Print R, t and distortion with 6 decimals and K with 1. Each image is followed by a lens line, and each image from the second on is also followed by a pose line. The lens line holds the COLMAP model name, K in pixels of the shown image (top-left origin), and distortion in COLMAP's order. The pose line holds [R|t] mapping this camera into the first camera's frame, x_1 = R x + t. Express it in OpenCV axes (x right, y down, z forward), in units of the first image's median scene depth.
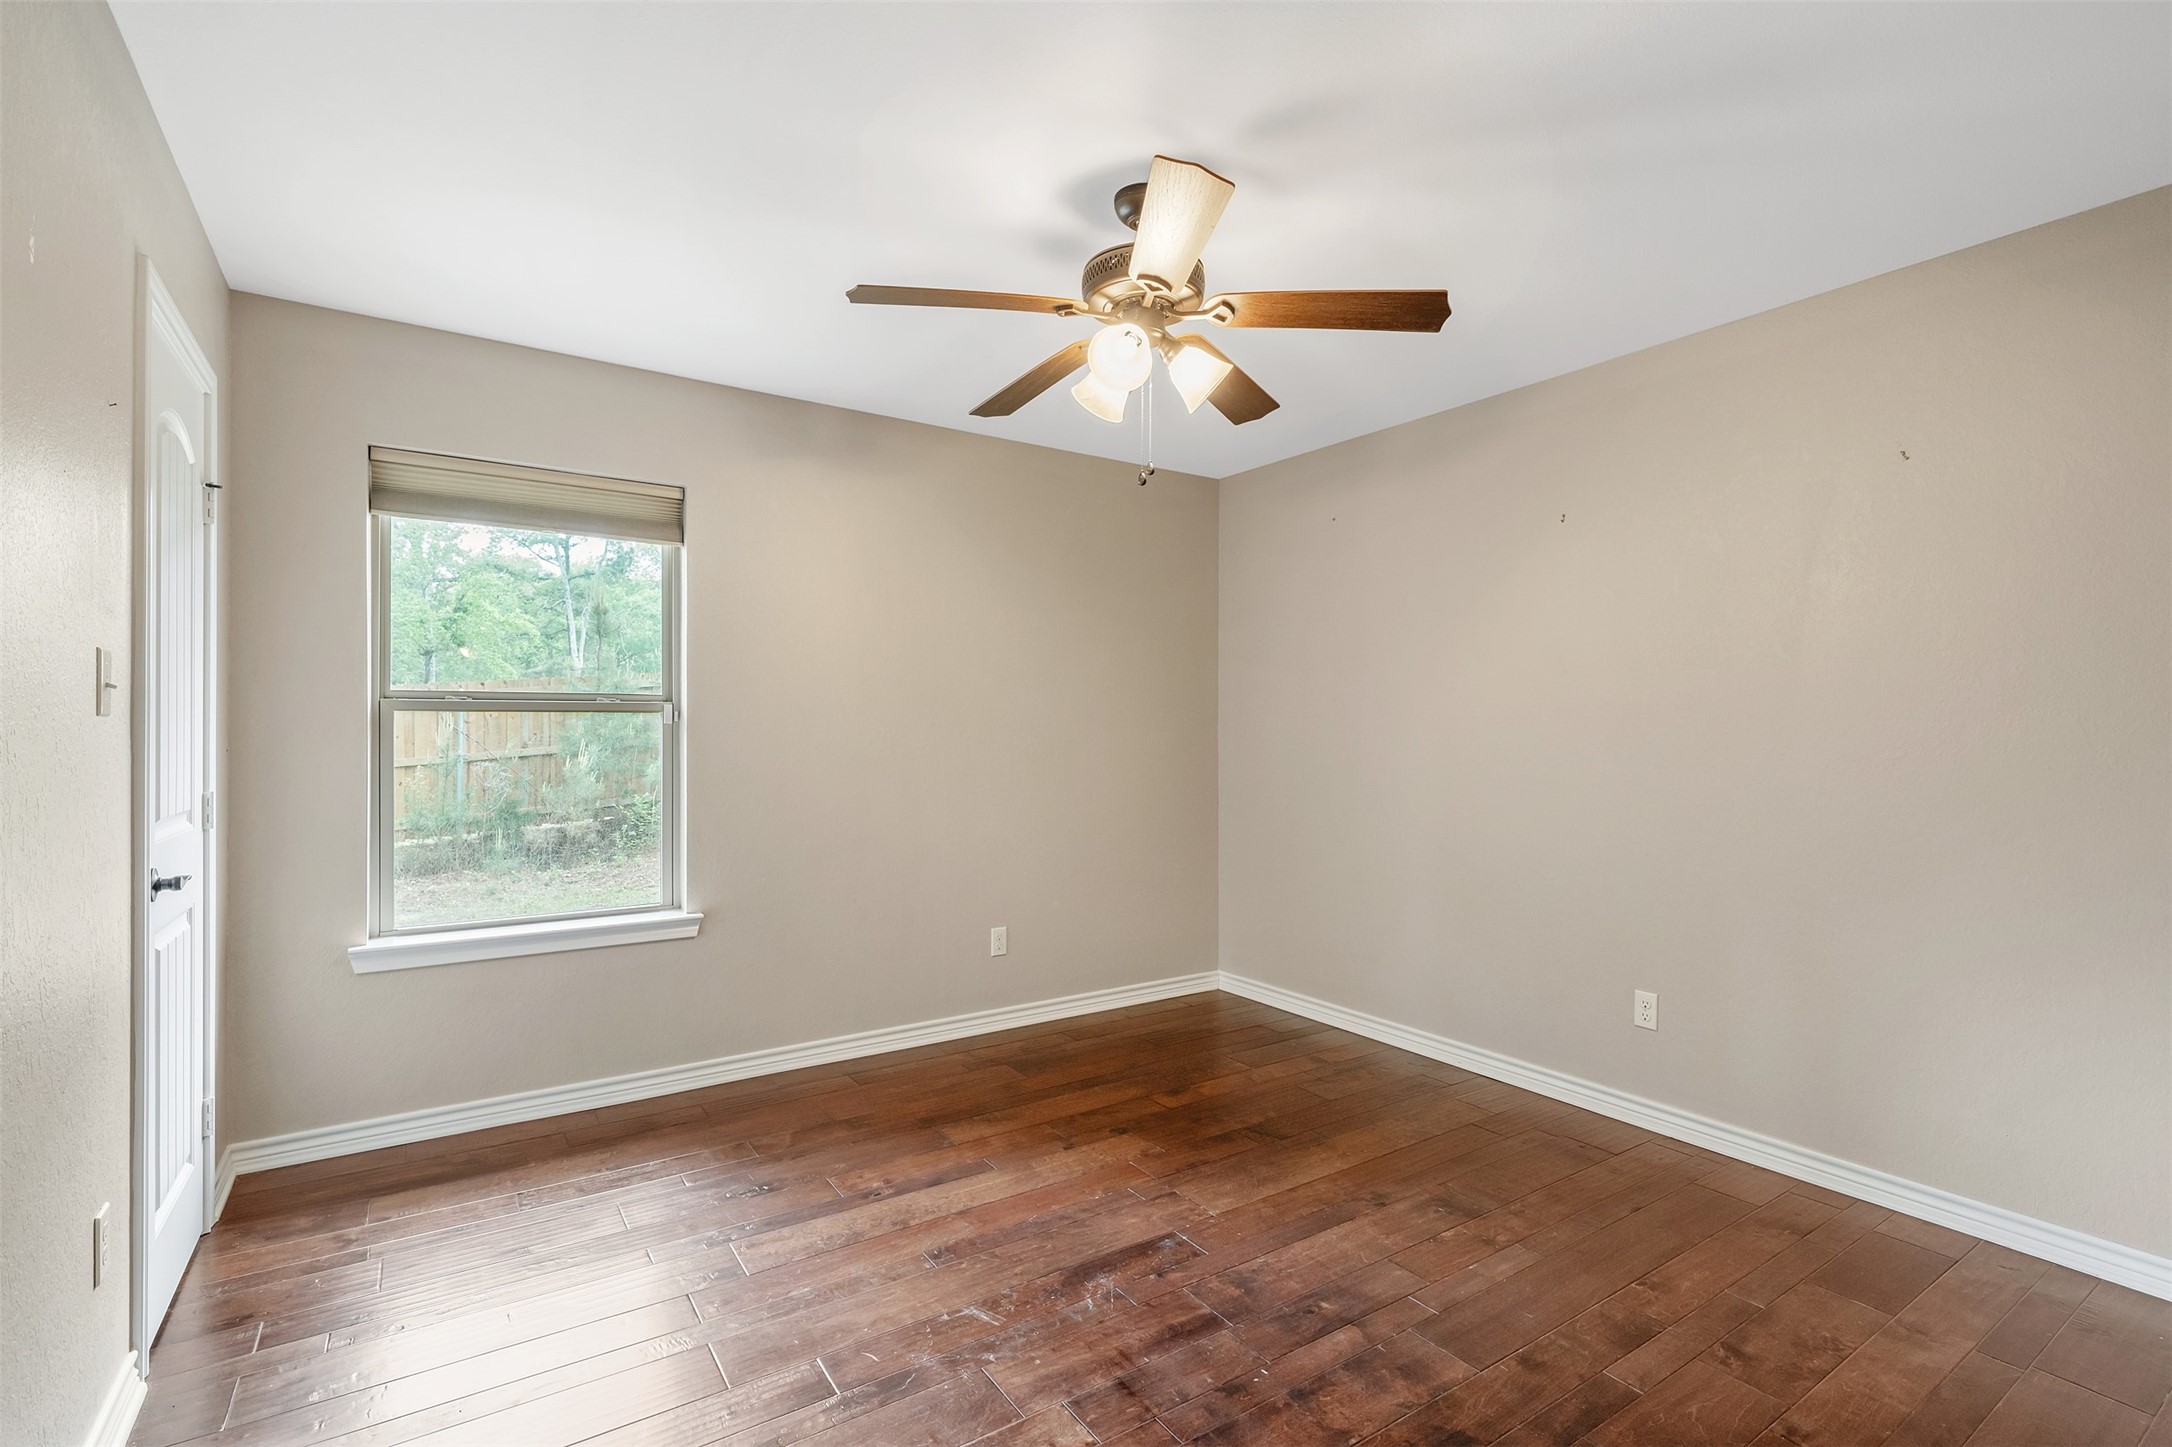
lens RADIAL K [[987.4, 0, 1082.3], [0, 987.4, 728.8], [0, 0, 1]] dist [-0.002003, -0.000406]
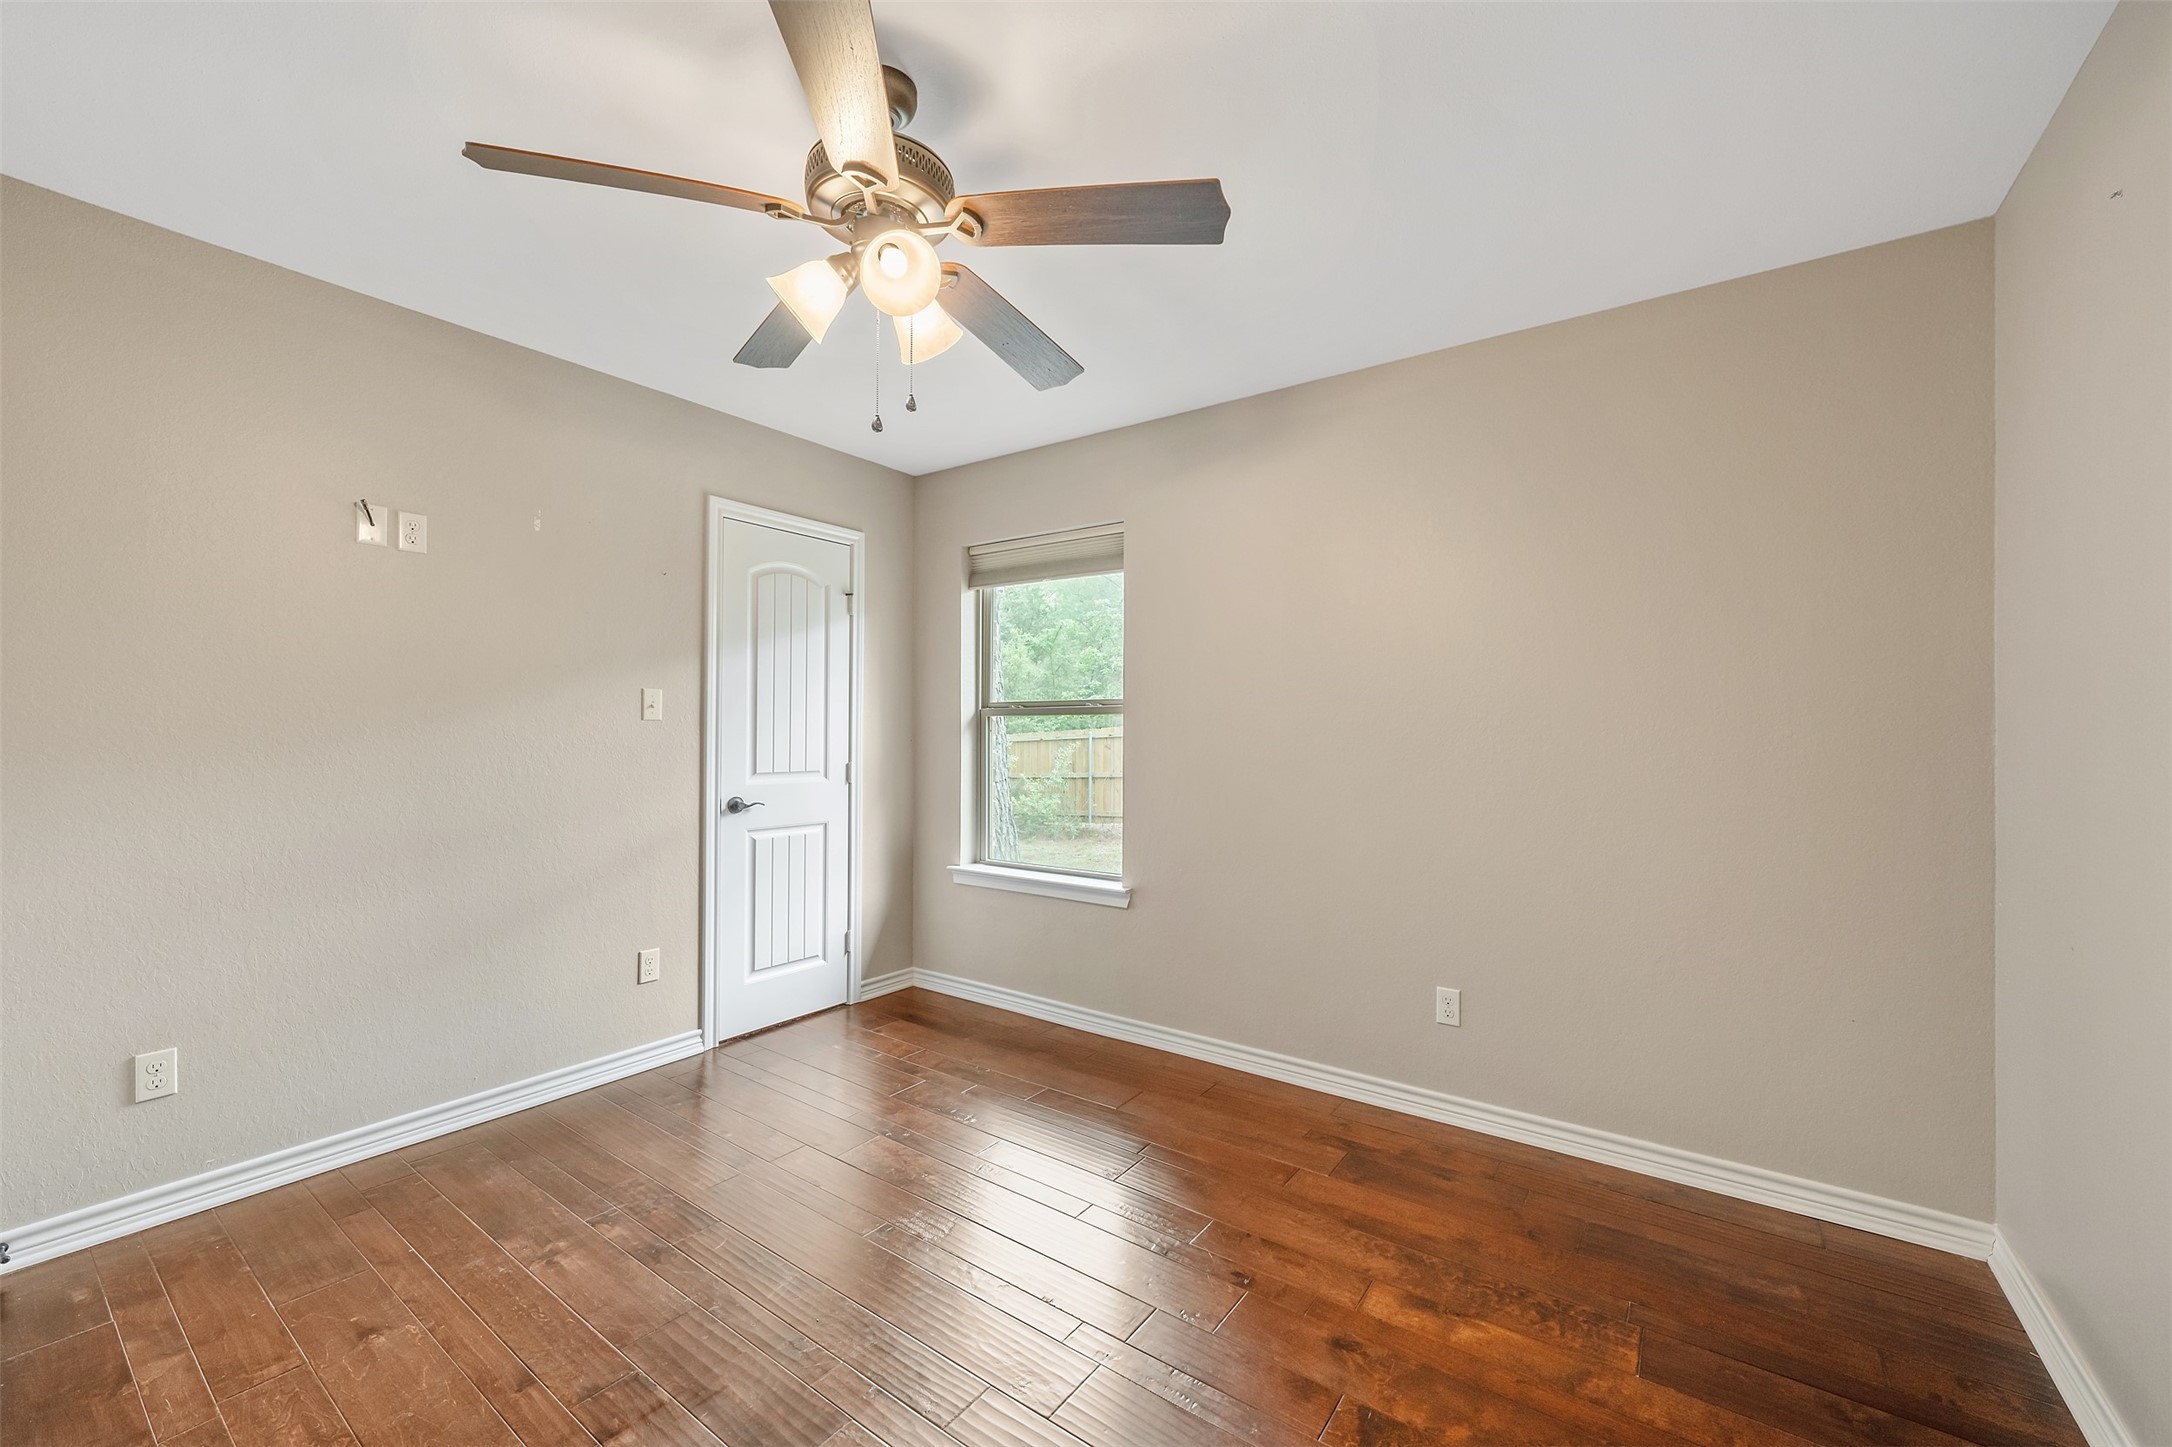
lens RADIAL K [[860.6, 0, 1081.1], [0, 860.6, 723.8], [0, 0, 1]] dist [0.001704, 0.000155]
pose [[0.349010, -0.005697, -0.937102, 0.563822], [-0.001036, 0.999979, -0.006465, 0.001710], [0.937118, 0.003227, 0.348997, 0.634713]]
